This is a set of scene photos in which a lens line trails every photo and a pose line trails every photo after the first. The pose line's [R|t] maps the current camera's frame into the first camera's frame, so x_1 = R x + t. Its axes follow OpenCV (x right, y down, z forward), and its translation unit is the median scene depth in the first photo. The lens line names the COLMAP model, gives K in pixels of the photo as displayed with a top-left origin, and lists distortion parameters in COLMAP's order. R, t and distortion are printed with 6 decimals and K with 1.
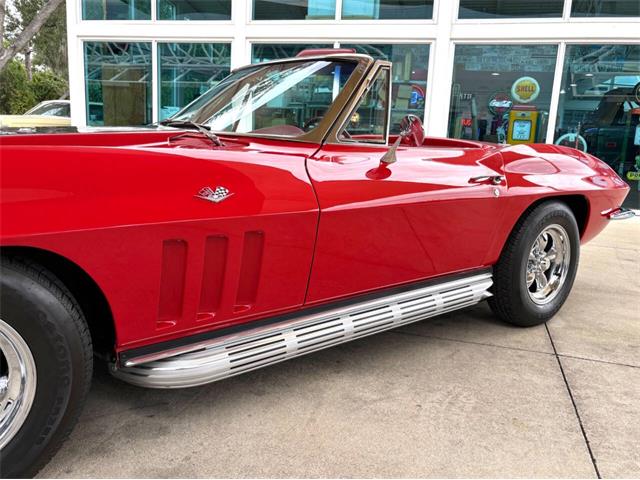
lens RADIAL K [[509.1, 0, 331.8], [0, 509.1, 234.7], [0, 0, 1]] dist [0.006186, 0.001300]
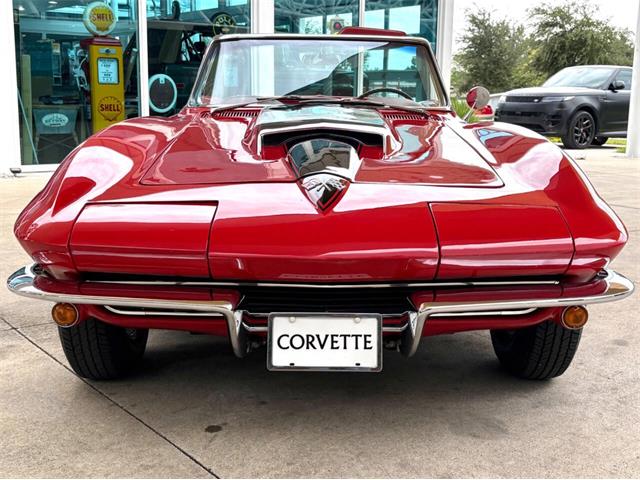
lens RADIAL K [[814.2, 0, 311.2], [0, 814.2, 264.3], [0, 0, 1]] dist [-0.003773, -0.003922]
pose [[0.612313, -0.201336, 0.764550, -1.240336], [0.161388, 0.978499, 0.128425, -0.075141], [-0.773968, 0.044753, 0.631641, -0.020523]]
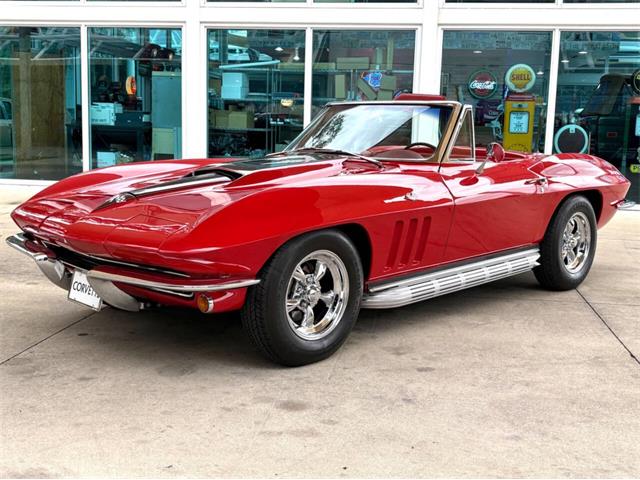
lens RADIAL K [[741.4, 0, 306.5], [0, 741.4, 241.7], [0, 0, 1]] dist [0.166333, -0.638950]
pose [[0.993263, -0.044058, 0.107183, -0.441014], [0.046981, 0.998585, -0.024900, 0.064763], [-0.105934, 0.029767, 0.993927, -0.794244]]
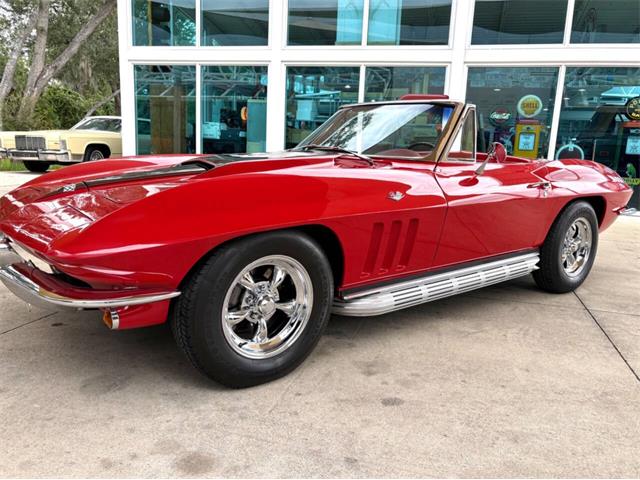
lens RADIAL K [[489.6, 0, 324.3], [0, 489.6, 240.1], [0, 0, 1]] dist [0.006281, 0.000295]
pose [[0.999977, -0.006059, -0.003034, -0.223870], [0.006067, 0.999978, 0.002567, 0.028753], [0.003019, -0.002585, 0.999992, -0.285832]]
